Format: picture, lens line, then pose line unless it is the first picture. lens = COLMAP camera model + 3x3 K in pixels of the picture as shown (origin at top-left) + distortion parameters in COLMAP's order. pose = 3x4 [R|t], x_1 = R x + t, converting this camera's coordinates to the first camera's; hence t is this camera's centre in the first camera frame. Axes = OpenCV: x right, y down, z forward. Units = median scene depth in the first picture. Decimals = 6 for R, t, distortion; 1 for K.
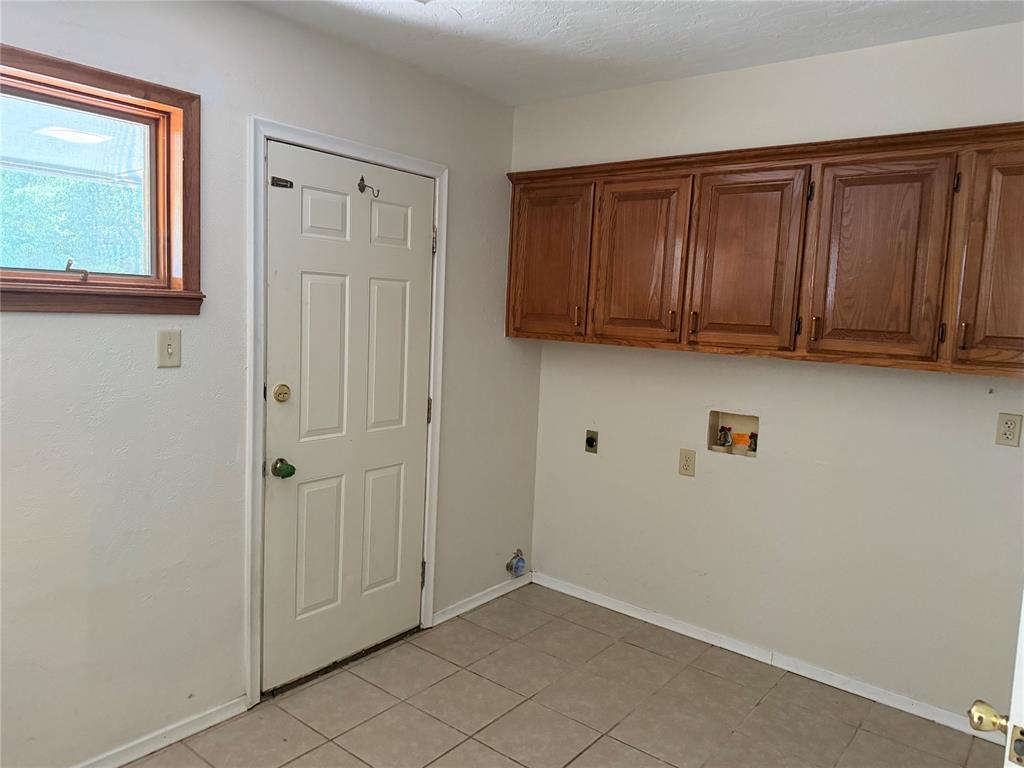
lens RADIAL K [[717.5, 0, 512.2], [0, 717.5, 383.1], [0, 0, 1]] dist [0.006989, -0.002576]
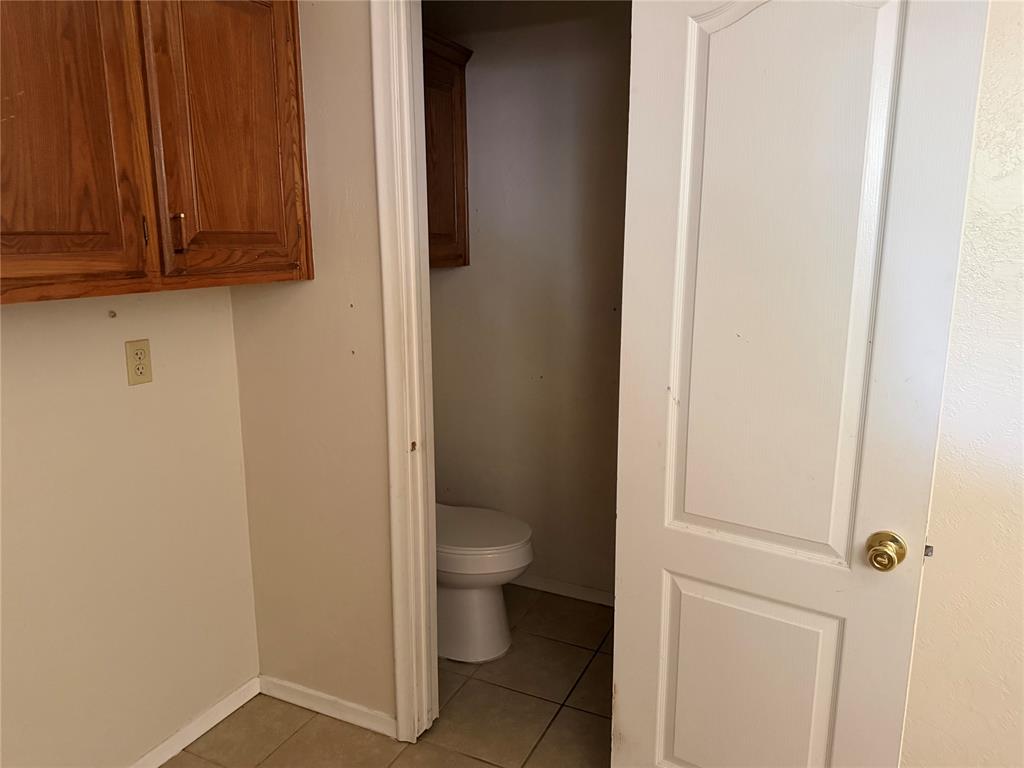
lens RADIAL K [[717.5, 0, 512.7], [0, 717.5, 382.9], [0, 0, 1]] dist [0.006989, -0.002576]
pose [[-0.211601, -0.238385, 0.947838, -0.102225], [0.099168, 0.959557, 0.263471, -0.074021], [-0.972312, 0.149746, -0.179403, 0.793294]]
